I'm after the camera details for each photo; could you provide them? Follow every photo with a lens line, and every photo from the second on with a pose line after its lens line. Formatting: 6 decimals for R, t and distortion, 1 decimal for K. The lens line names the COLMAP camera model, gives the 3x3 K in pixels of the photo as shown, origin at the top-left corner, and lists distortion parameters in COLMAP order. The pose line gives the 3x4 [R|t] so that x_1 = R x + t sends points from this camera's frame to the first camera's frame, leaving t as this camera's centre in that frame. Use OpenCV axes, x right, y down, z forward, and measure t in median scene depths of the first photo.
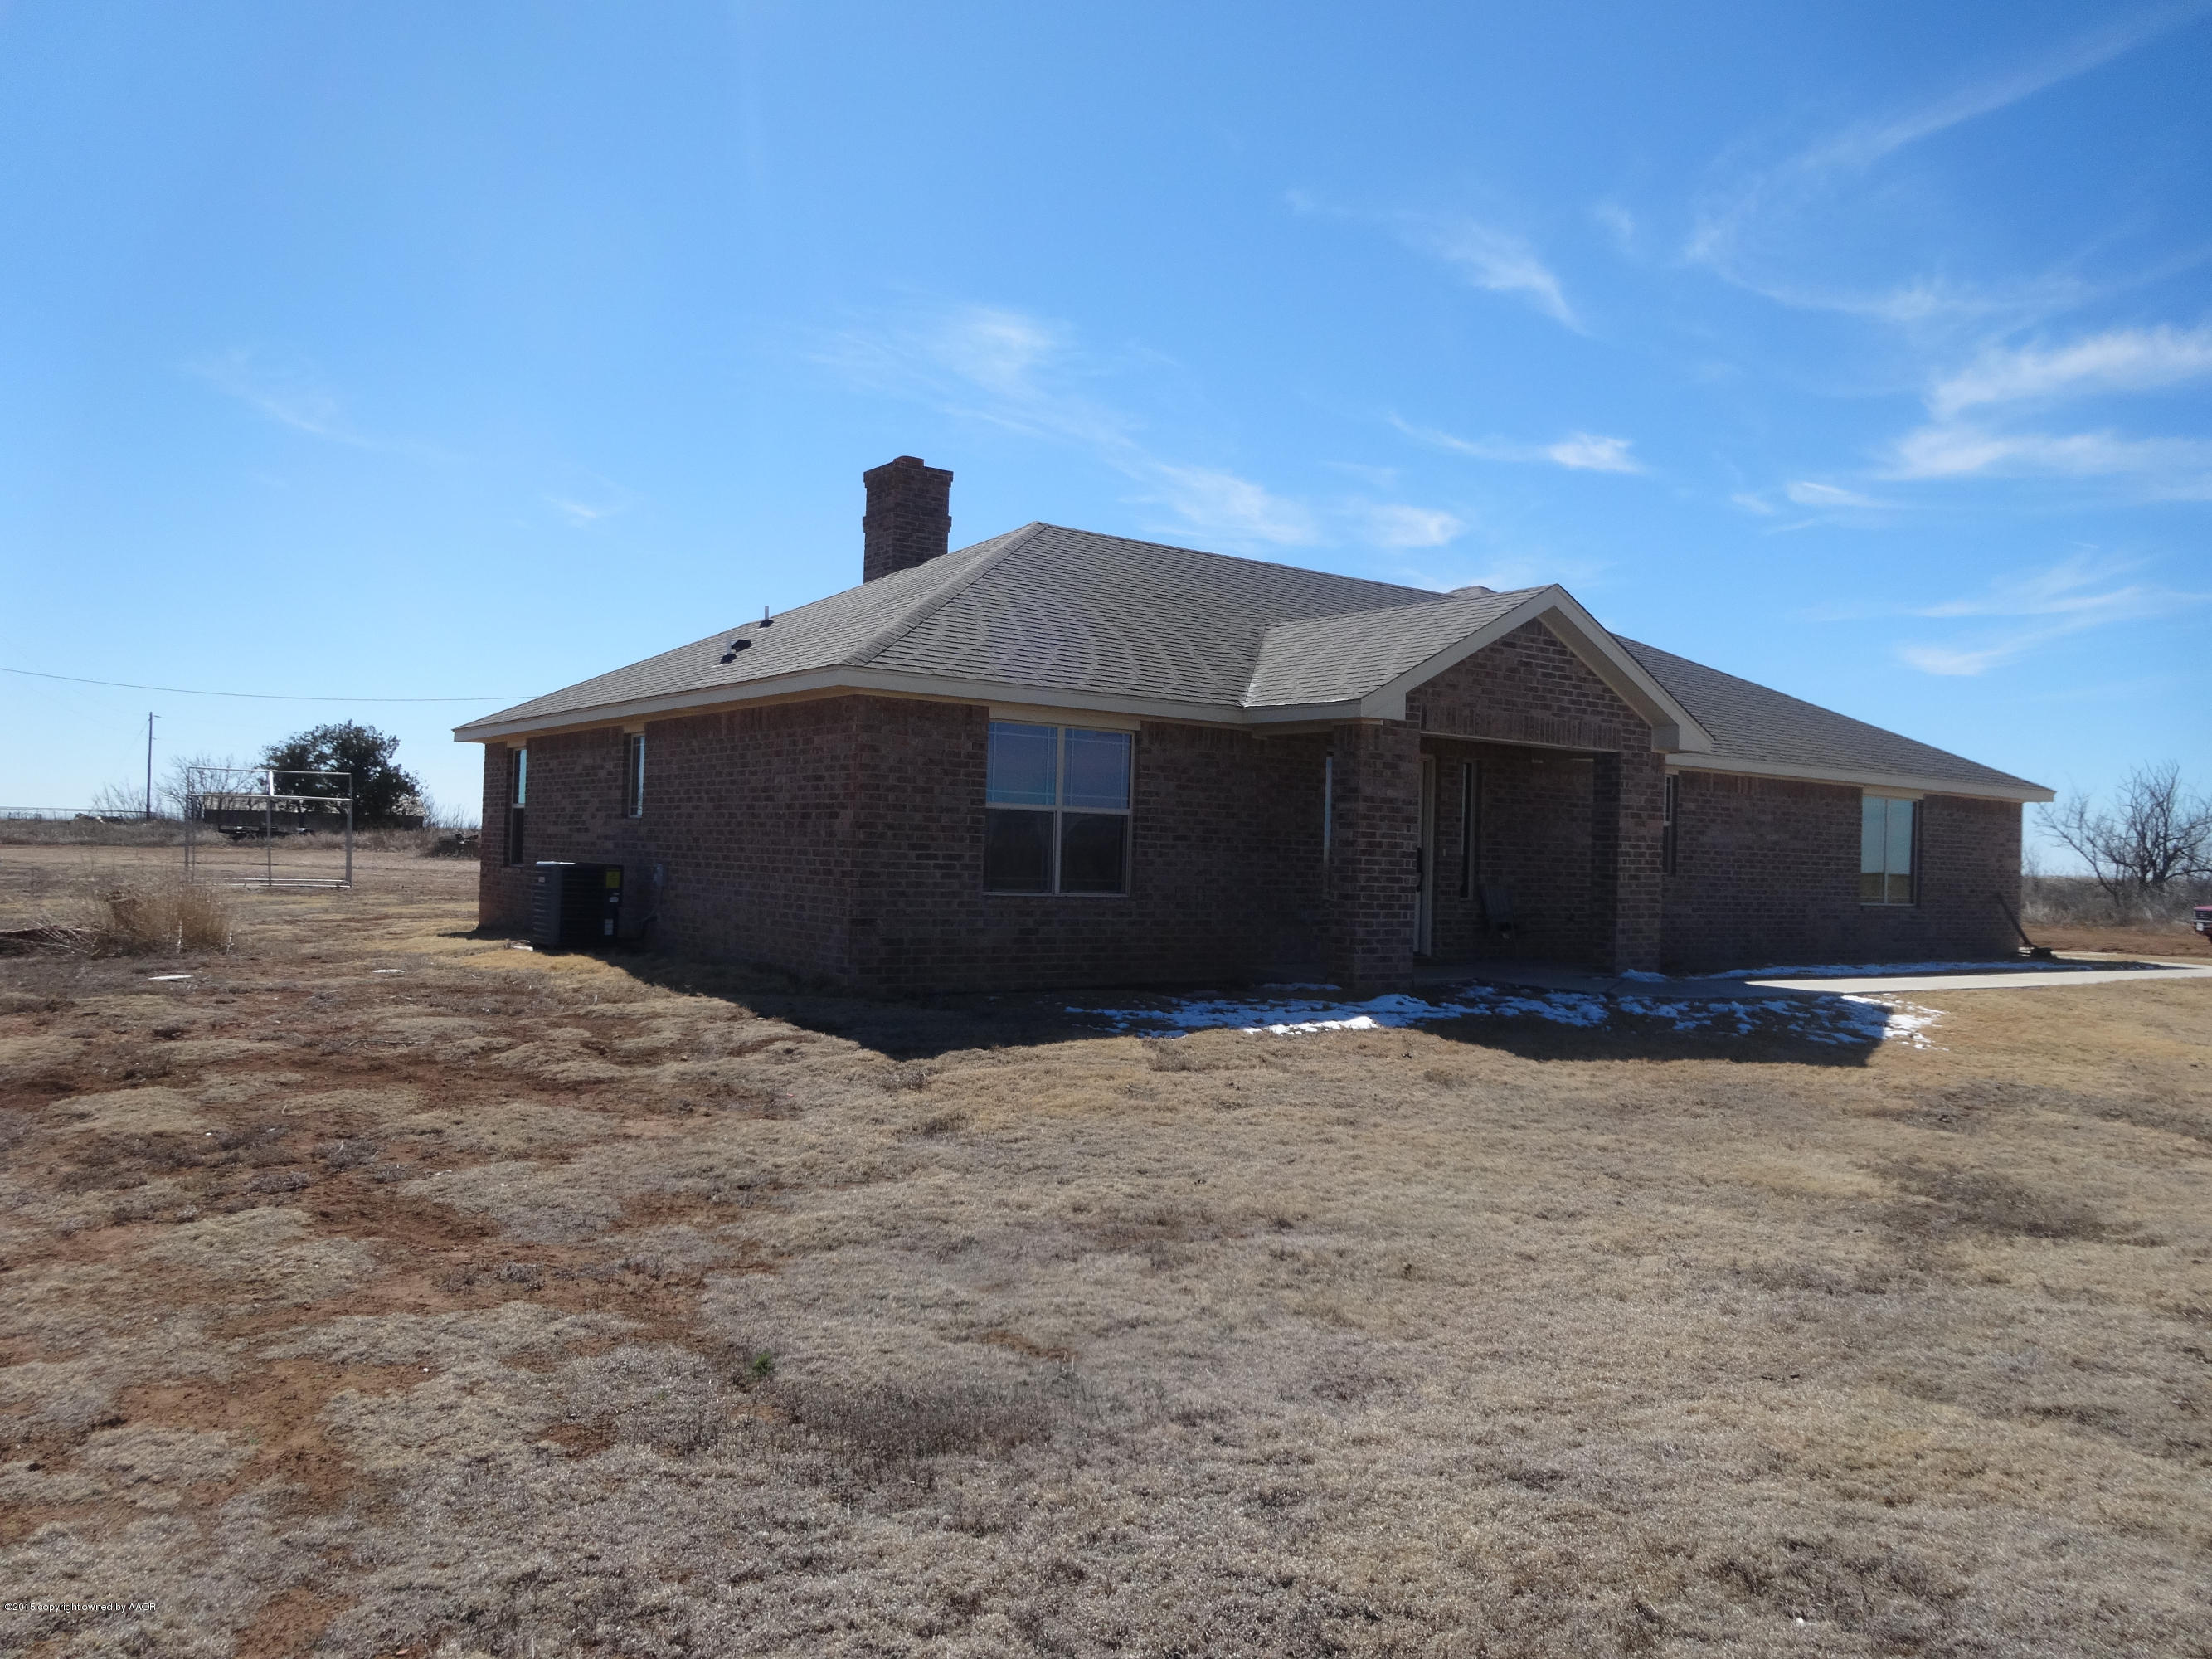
lens RADIAL K [[1631.2, 0, 1106.0], [0, 1631.2, 829.5], [0, 0, 1]] dist [-0.005528, 0.003552]
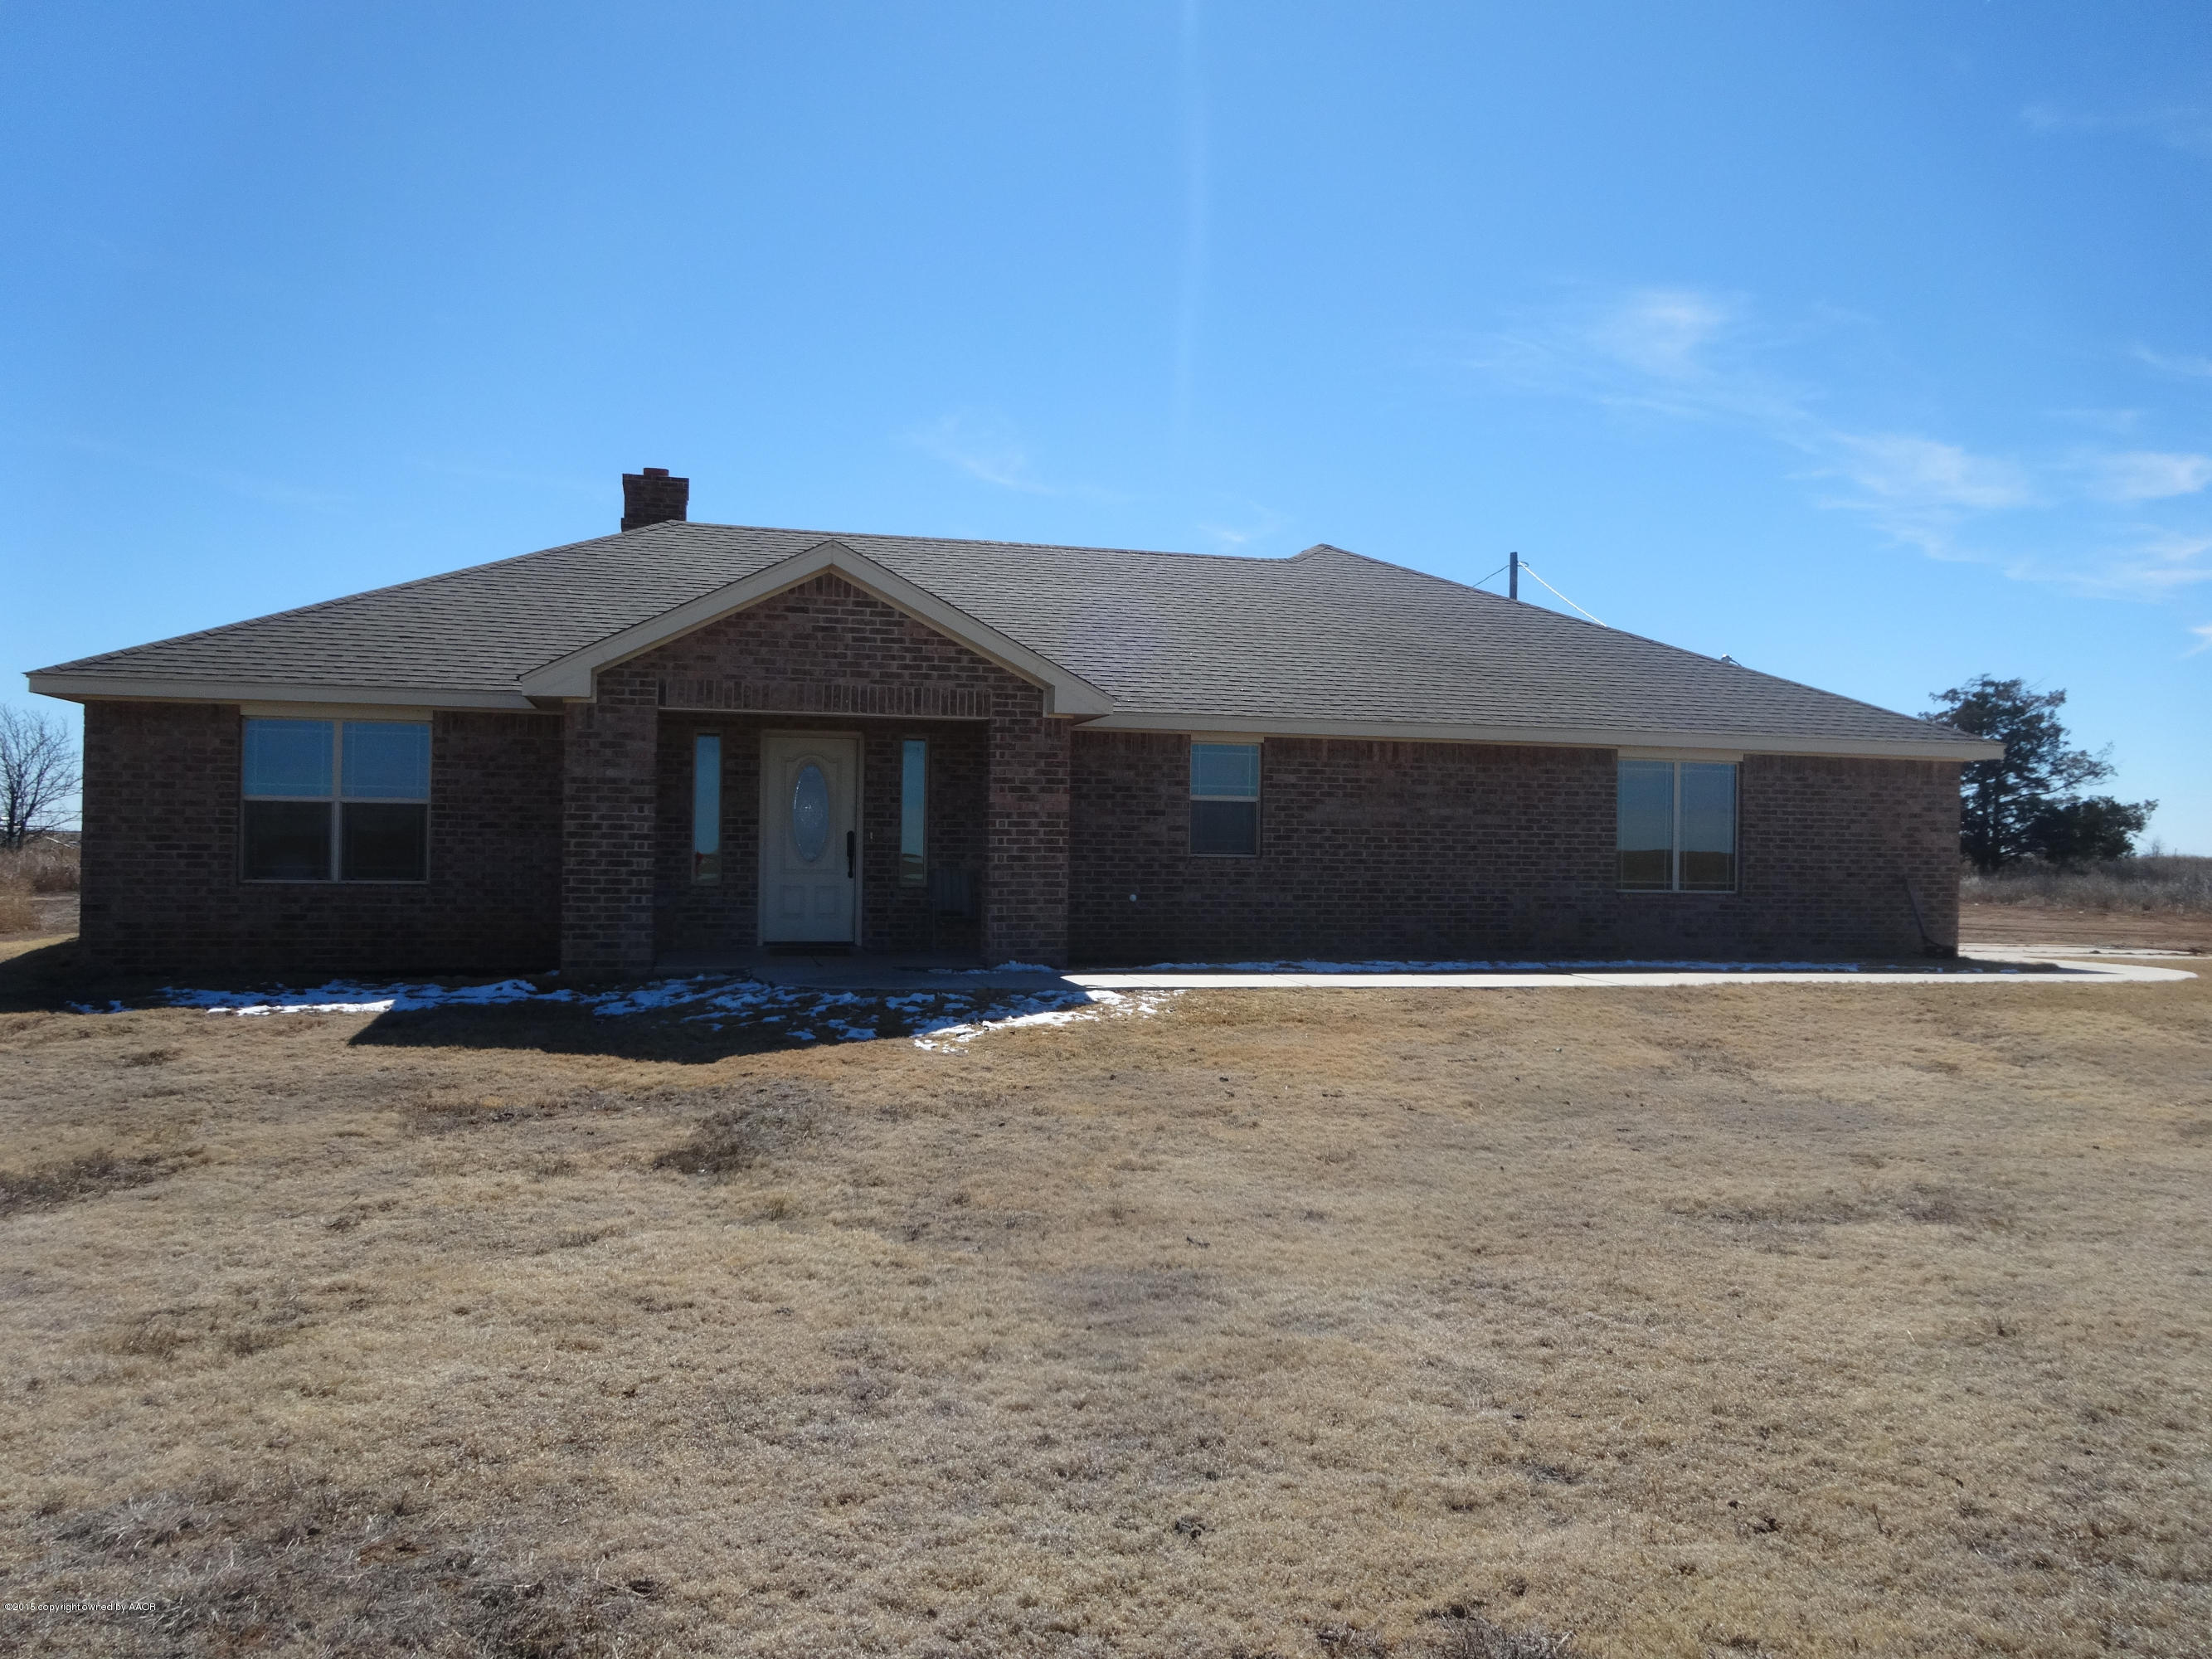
lens RADIAL K [[1631.2, 0, 1106.0], [0, 1631.2, 829.5], [0, 0, 1]] dist [-0.005528, 0.003552]
pose [[0.930194, -0.023020, -0.366345, 0.780727], [0.020992, 0.999734, -0.009519, 0.025766], [0.366467, 0.001164, 0.930430, 0.206651]]
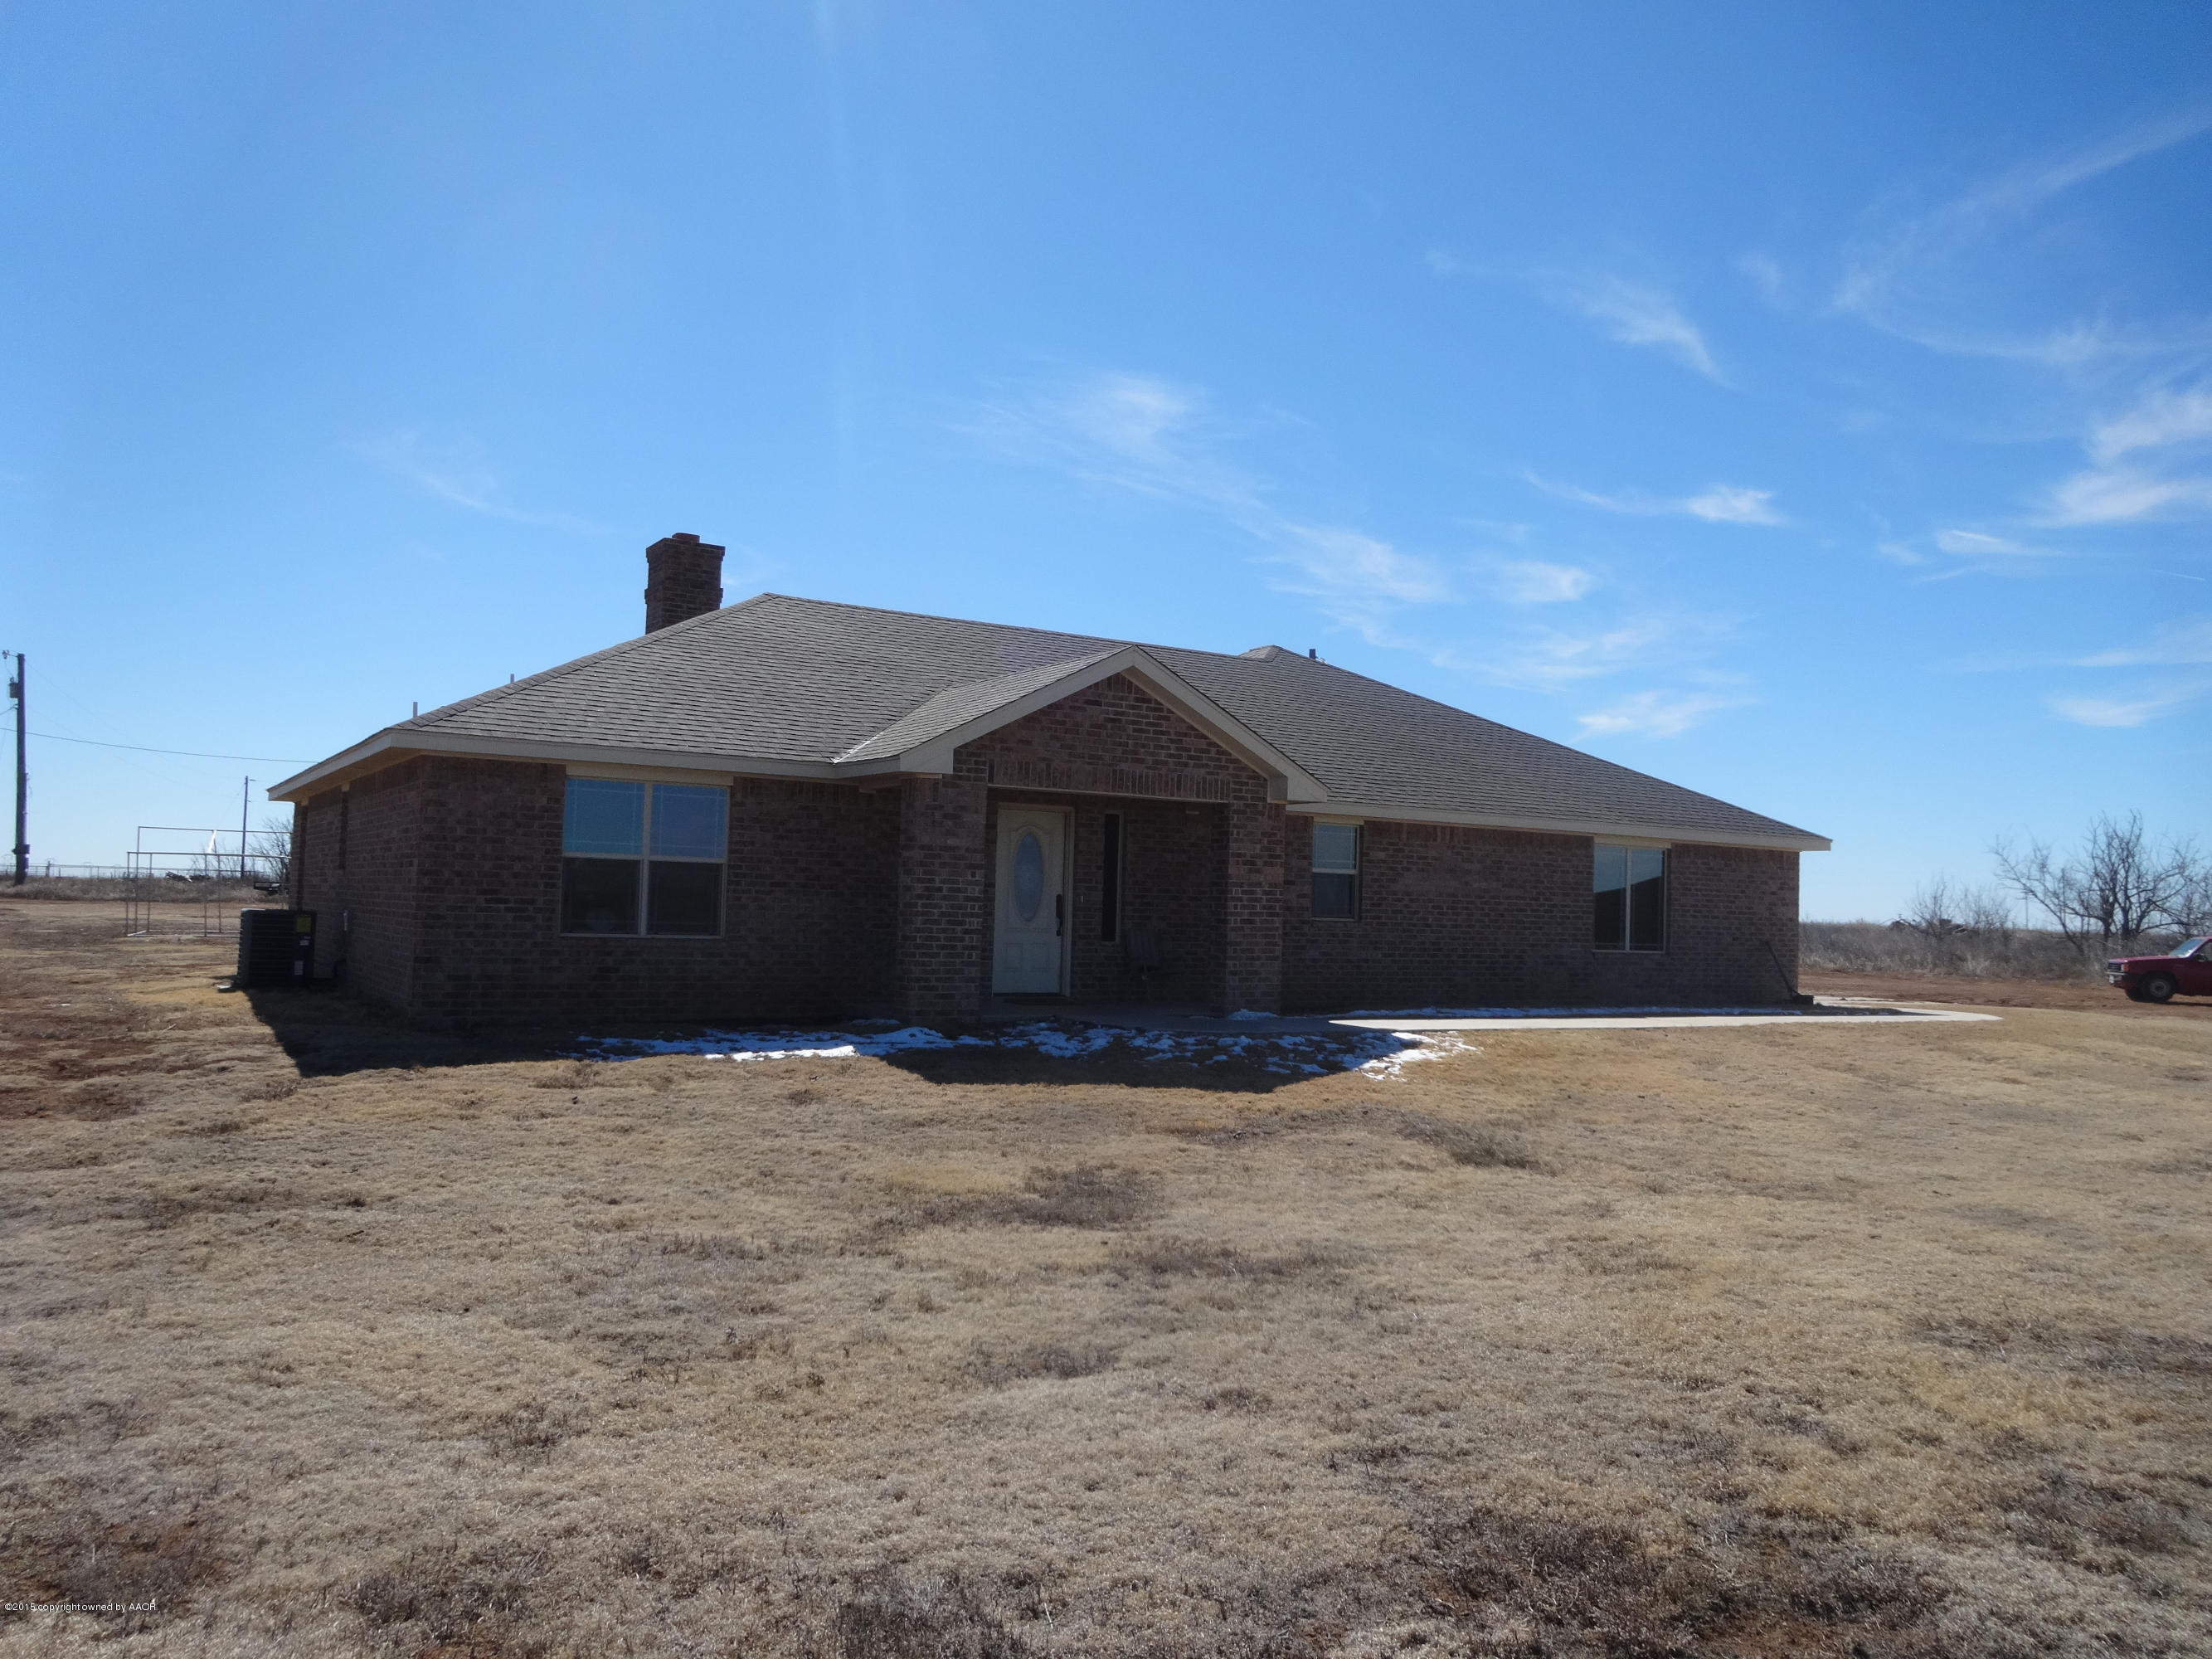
lens RADIAL K [[1631.2, 0, 1106.0], [0, 1631.2, 829.5], [0, 0, 1]] dist [-0.005528, 0.003552]
pose [[0.997371, -0.005695, -0.072247, 0.346206], [0.003089, 0.999342, -0.036136, 0.008643], [0.072405, 0.035818, 0.996732, -0.064421]]
